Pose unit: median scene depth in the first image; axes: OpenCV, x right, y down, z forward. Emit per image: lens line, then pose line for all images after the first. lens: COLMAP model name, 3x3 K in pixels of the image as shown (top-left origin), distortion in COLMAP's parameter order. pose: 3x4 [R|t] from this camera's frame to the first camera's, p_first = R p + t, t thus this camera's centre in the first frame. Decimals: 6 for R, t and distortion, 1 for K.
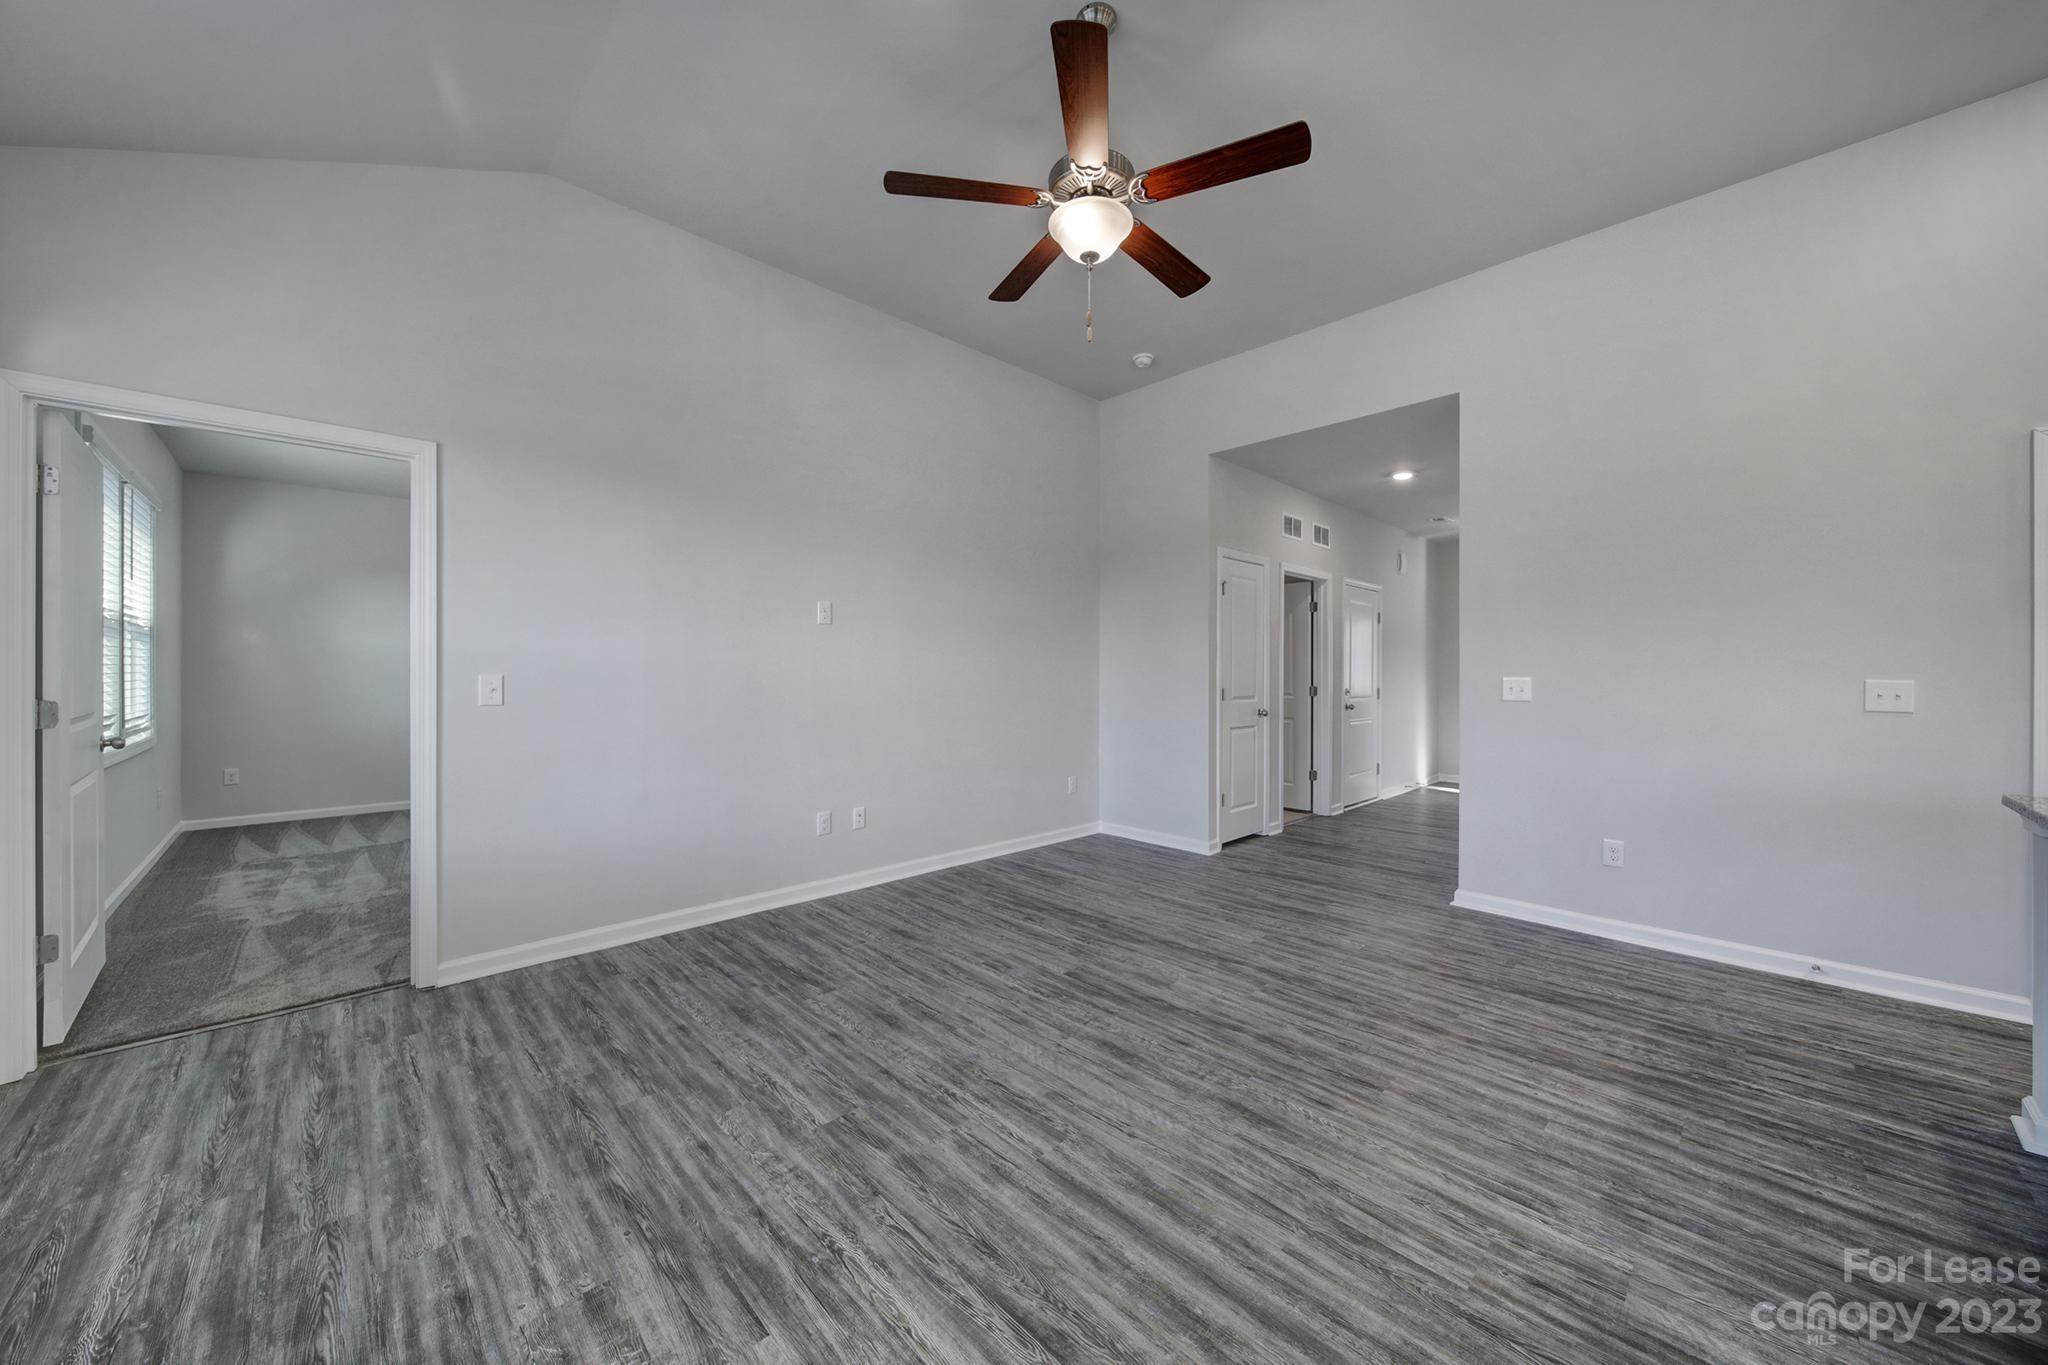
lens RADIAL K [[726.0, 0, 1023.5], [0, 726.0, 668.6], [0, 0, 1]] dist [0.000004, -0.000729]
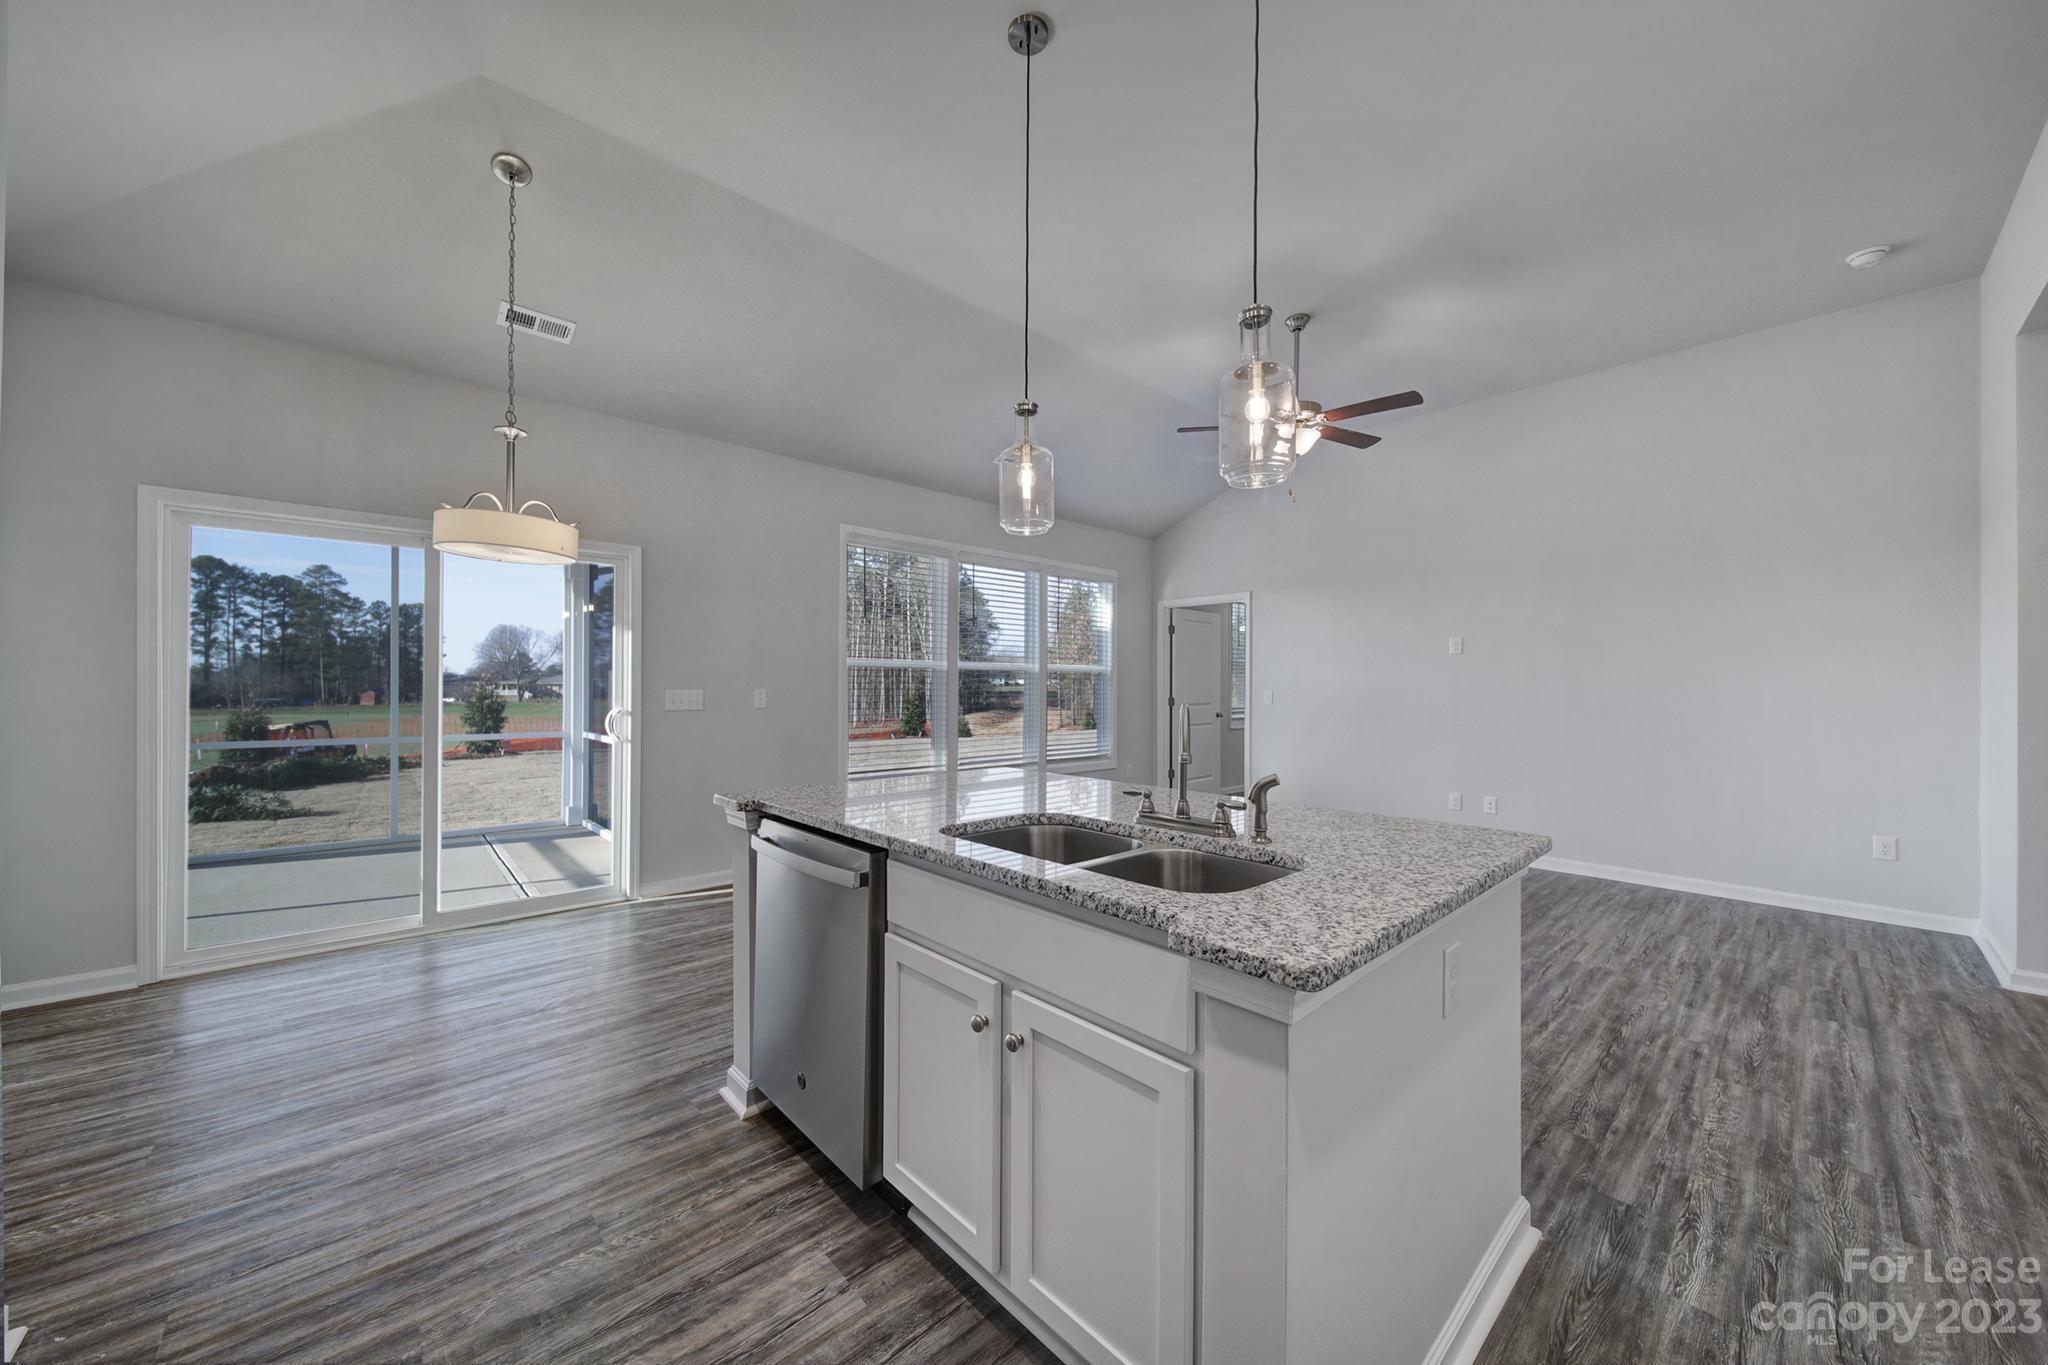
lens RADIAL K [[729.4, 0, 1018.1], [0, 729.4, 681.6], [0, 0, 1]] dist [-0.000308, -0.000297]
pose [[-0.022358, -0.011237, -0.999687, 1.692851], [-0.000321, 0.999937, -0.011233, 0.007869], [0.999750, 0.000069, -0.022361, 0.331556]]
